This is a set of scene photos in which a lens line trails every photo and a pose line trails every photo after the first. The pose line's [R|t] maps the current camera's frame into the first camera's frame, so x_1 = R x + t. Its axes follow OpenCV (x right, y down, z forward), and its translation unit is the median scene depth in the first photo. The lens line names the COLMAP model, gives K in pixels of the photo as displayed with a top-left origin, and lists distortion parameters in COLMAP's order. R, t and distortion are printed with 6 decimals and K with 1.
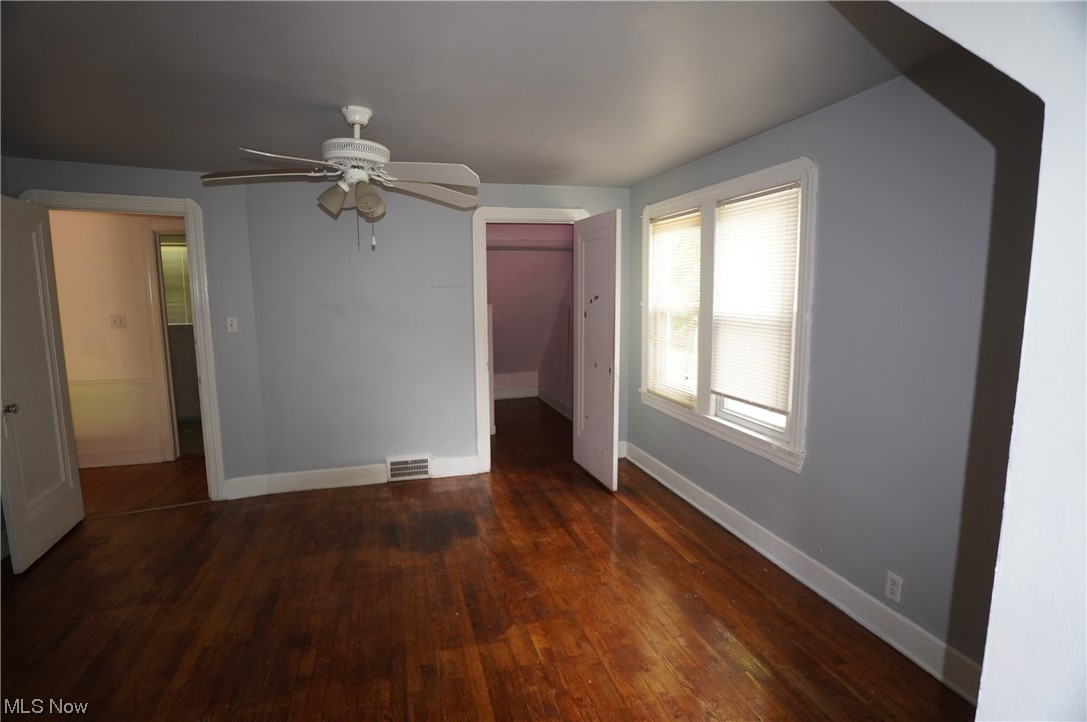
lens RADIAL K [[528.3, 0, 536.6], [0, 528.3, 359.3], [0, 0, 1]] dist [-0.021419, 0.000266]
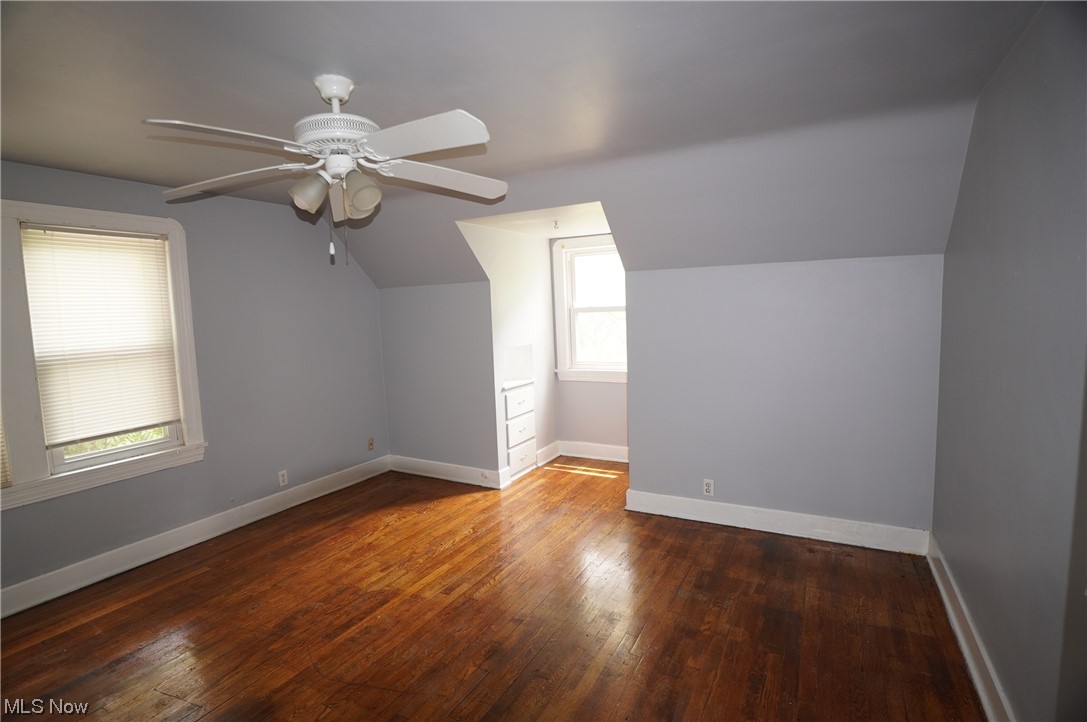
lens RADIAL K [[528.3, 0, 536.6], [0, 528.3, 359.3], [0, 0, 1]] dist [-0.021419, 0.000266]
pose [[-0.710083, -0.038721, 0.703053, -1.021279], [0.129390, 0.974308, 0.184344, -0.162304], [-0.692128, 0.221867, -0.686829, 1.291661]]
